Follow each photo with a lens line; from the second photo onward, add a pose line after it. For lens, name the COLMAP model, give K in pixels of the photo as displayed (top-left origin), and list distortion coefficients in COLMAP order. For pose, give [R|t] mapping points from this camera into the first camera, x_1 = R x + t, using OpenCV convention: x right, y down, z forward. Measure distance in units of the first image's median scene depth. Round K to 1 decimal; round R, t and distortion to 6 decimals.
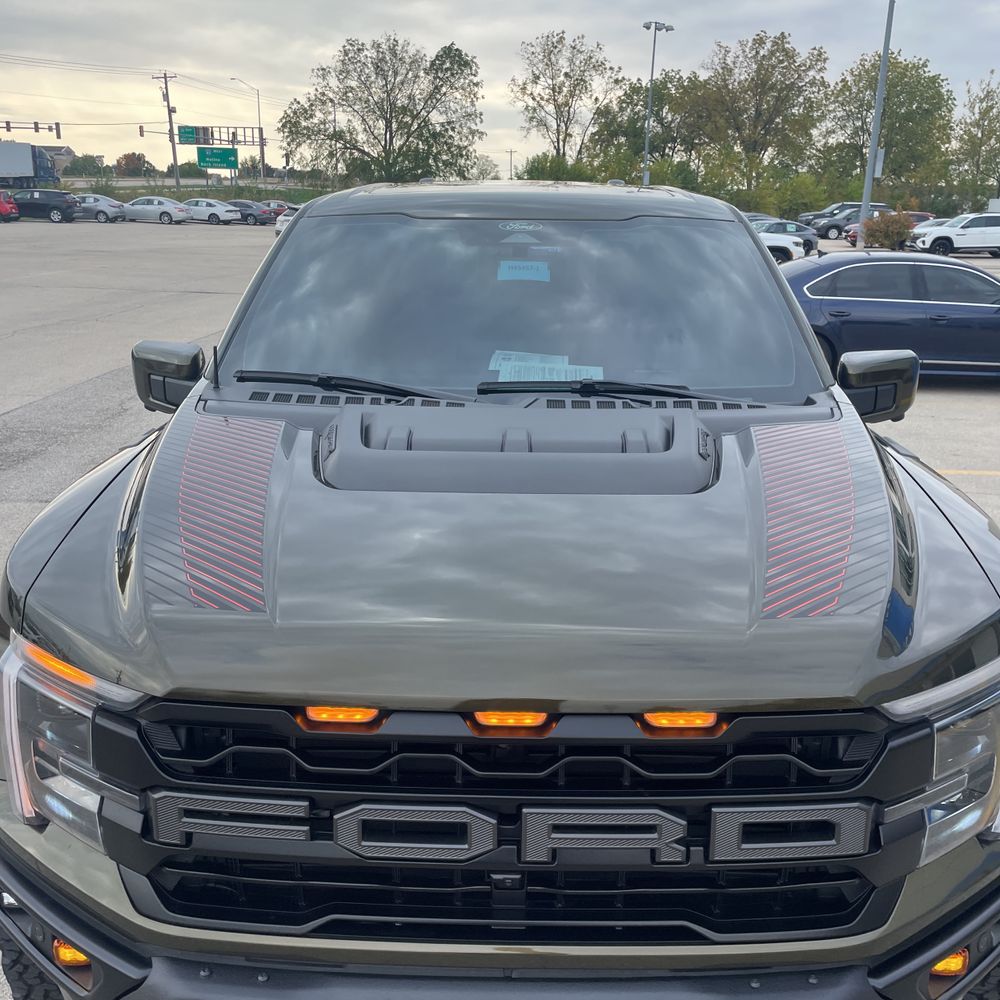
lens RADIAL K [[1009.8, 0, 501.0], [0, 1009.8, 472.4], [0, 0, 1]] dist [0.108273, -0.146526]
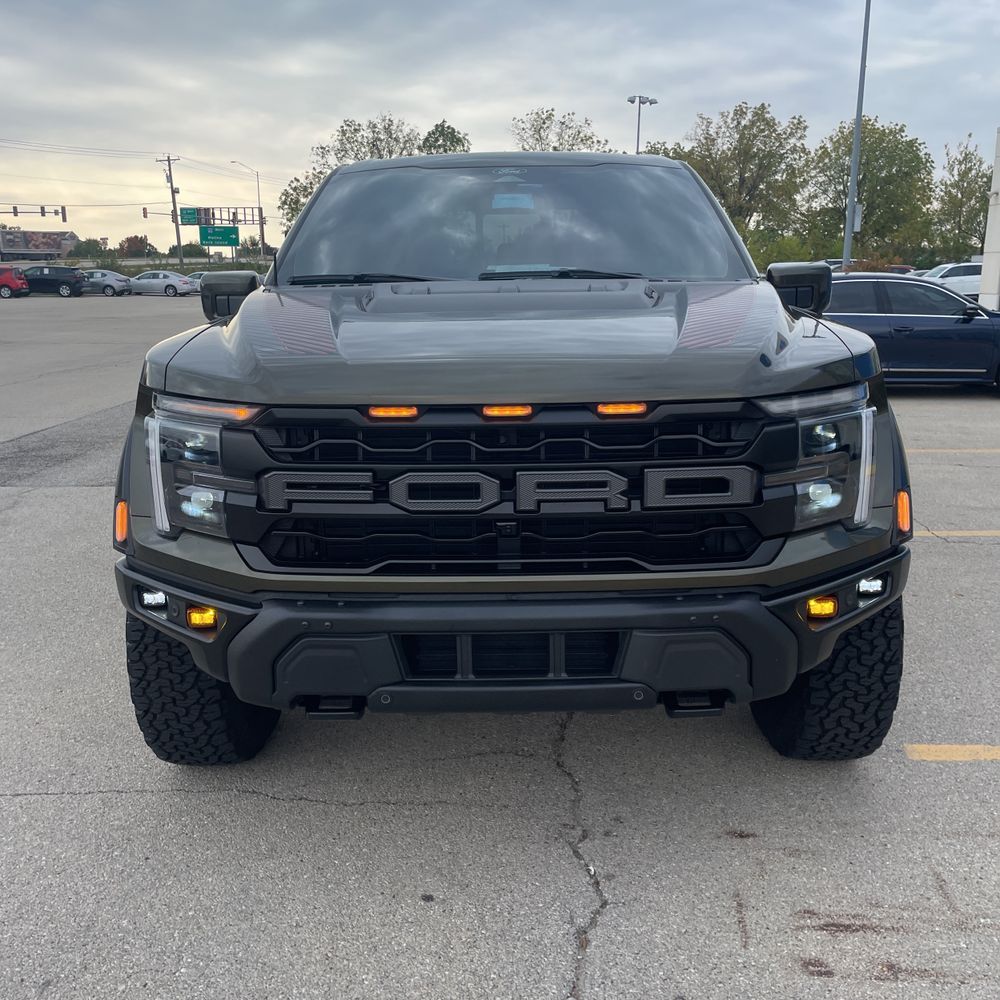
lens RADIAL K [[1002.7, 0, 492.9], [0, 1002.7, 464.3], [0, 0, 1]] dist [0.102739, -0.125826]
pose [[0.999743, -0.021814, -0.006163, -0.002062], [0.021328, 0.997303, -0.070230, 0.230633], [0.007679, 0.070080, 0.997512, -0.249315]]
